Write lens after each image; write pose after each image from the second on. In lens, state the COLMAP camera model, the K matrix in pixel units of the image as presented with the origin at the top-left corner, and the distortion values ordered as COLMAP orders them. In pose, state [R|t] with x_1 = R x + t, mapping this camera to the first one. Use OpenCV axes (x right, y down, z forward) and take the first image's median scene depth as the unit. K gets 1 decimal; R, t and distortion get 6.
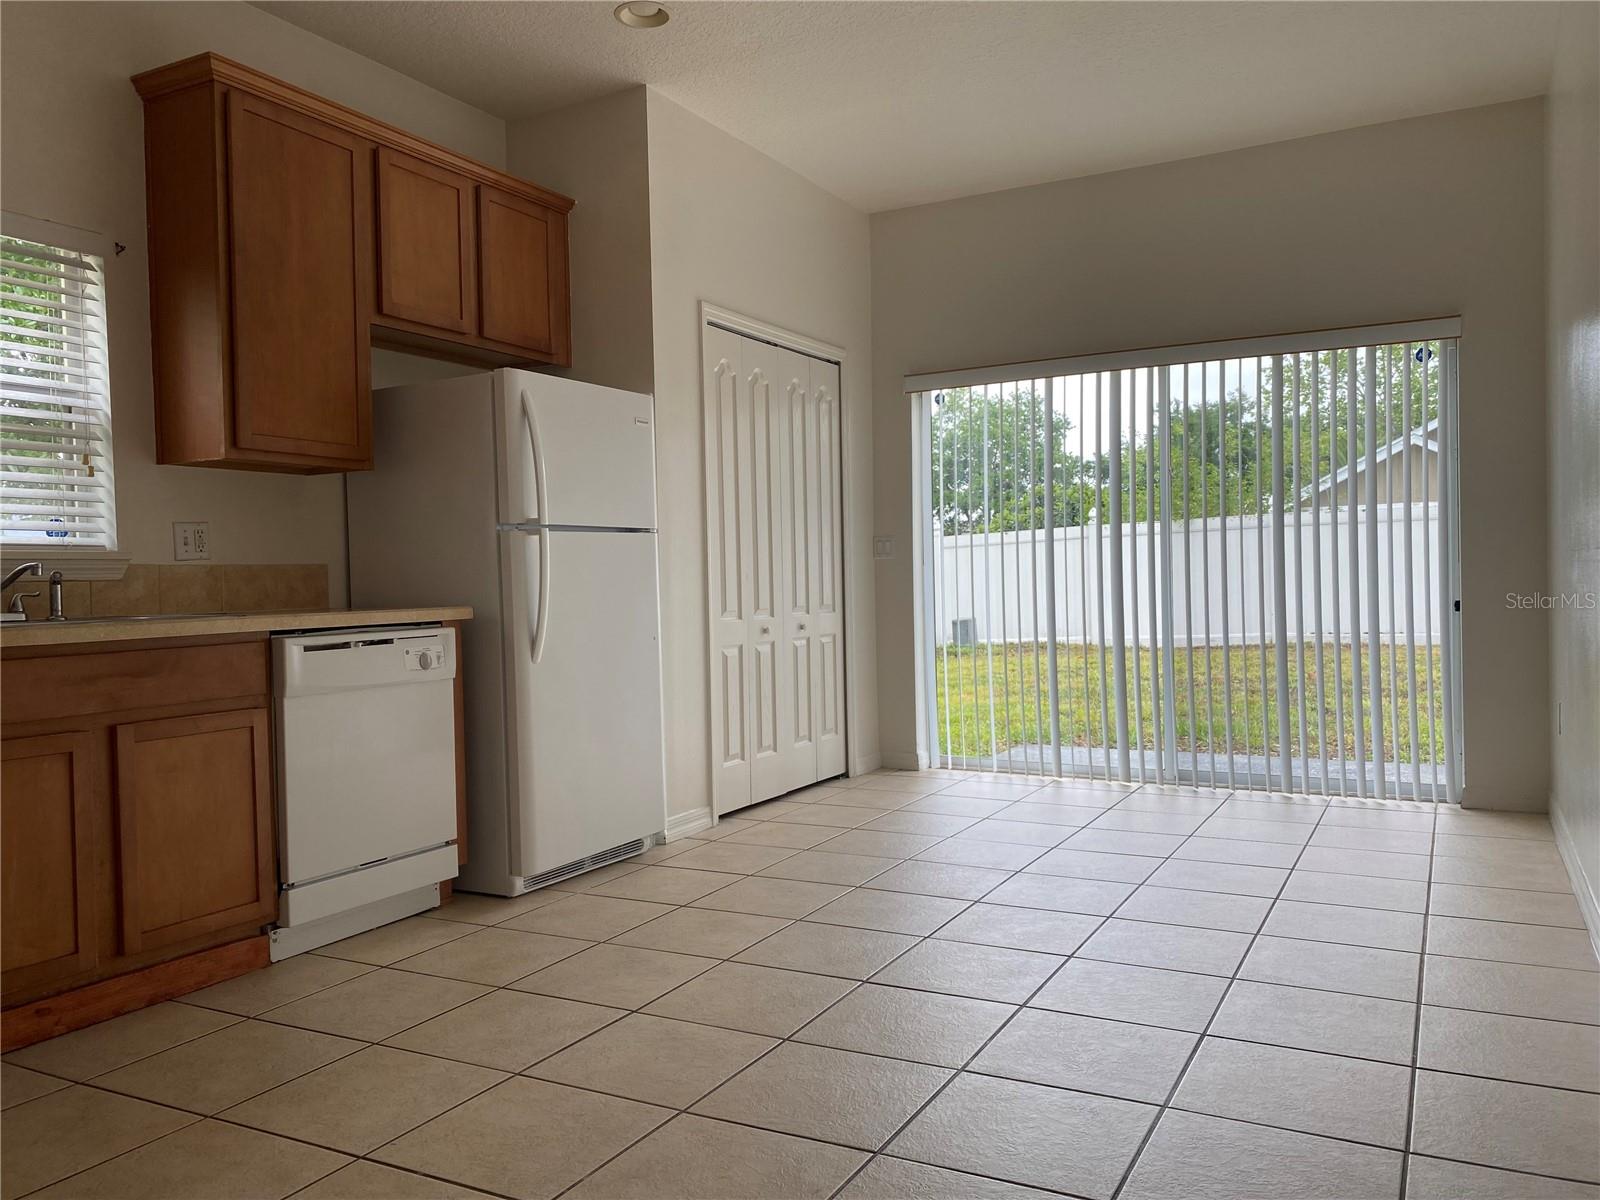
lens RADIAL K [[1224.0, 0, 812.4], [0, 1224.0, 591.2], [0, 0, 1]] dist [0.061282, -0.063134]
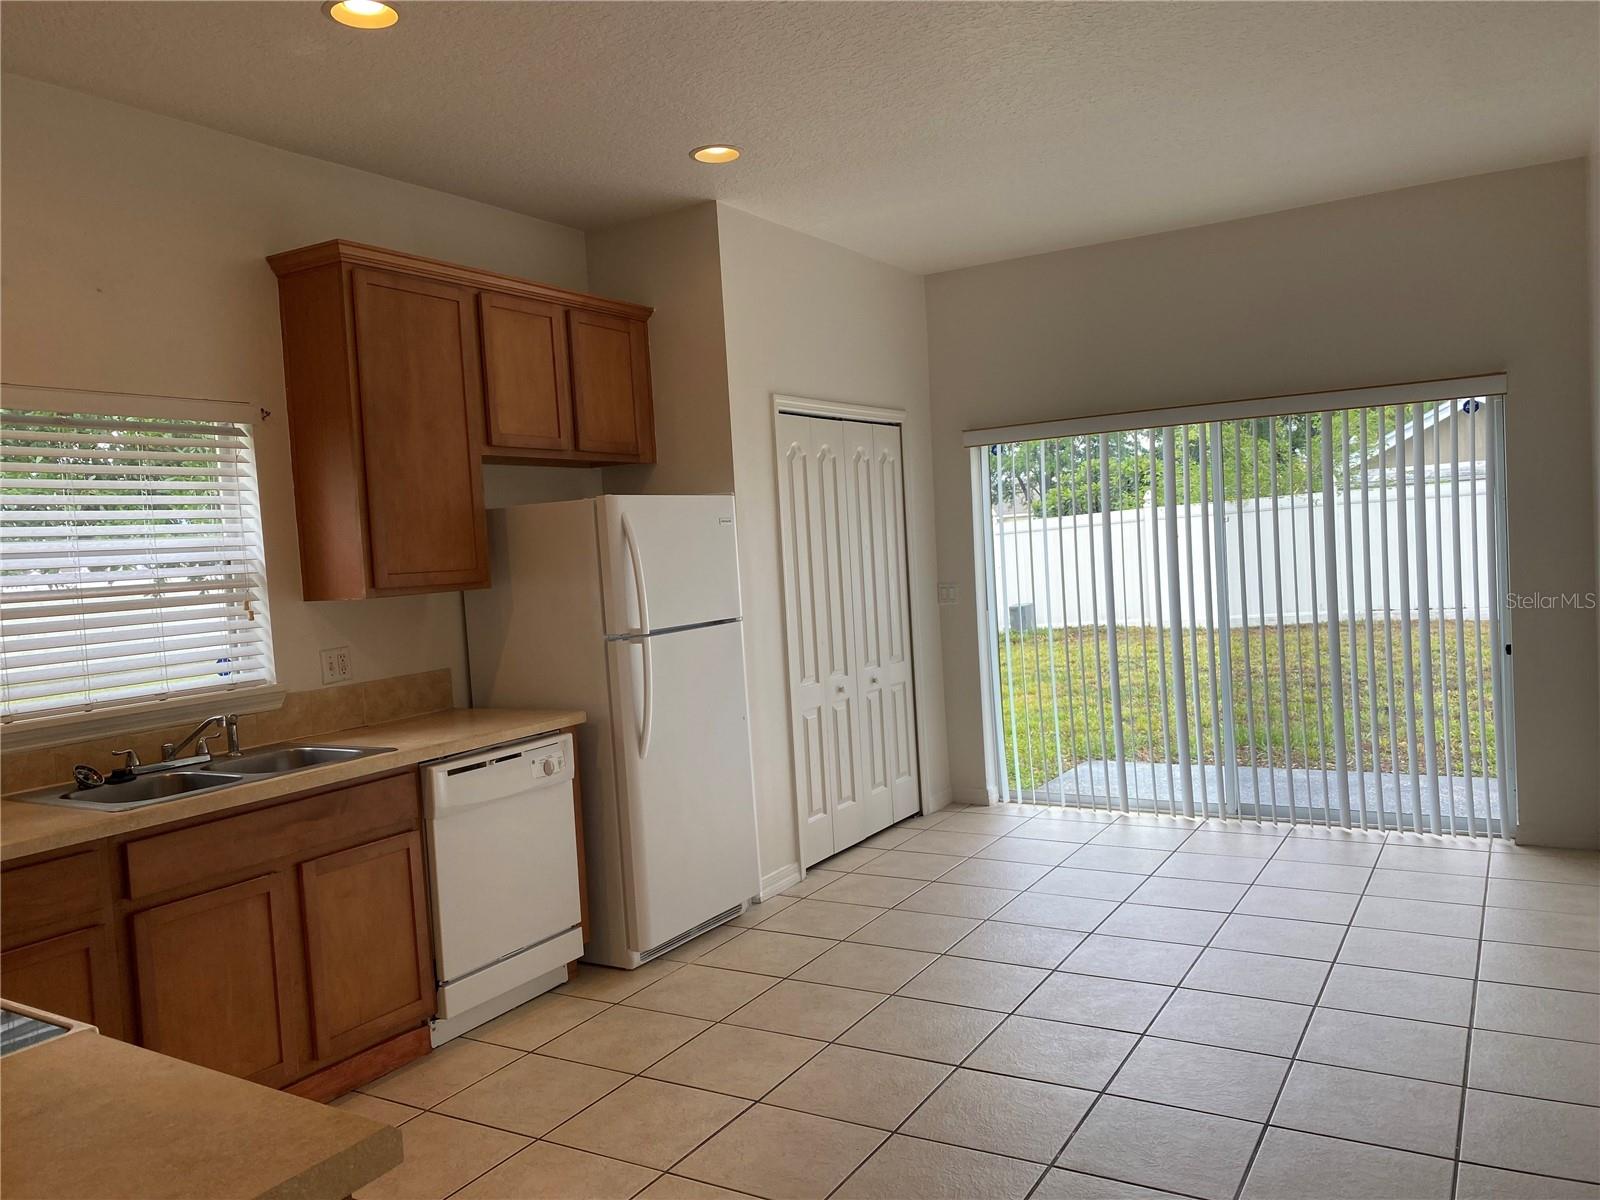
lens RADIAL K [[1224.0, 0, 802.3], [0, 1224.0, 594.9], [0, 0, 1]] dist [0.061282, -0.063134]
pose [[0.998083, -0.035280, -0.050841, -0.021036], [0.037031, 0.998738, 0.033920, -0.121709], [0.049580, -0.035738, 0.998131, -0.087865]]
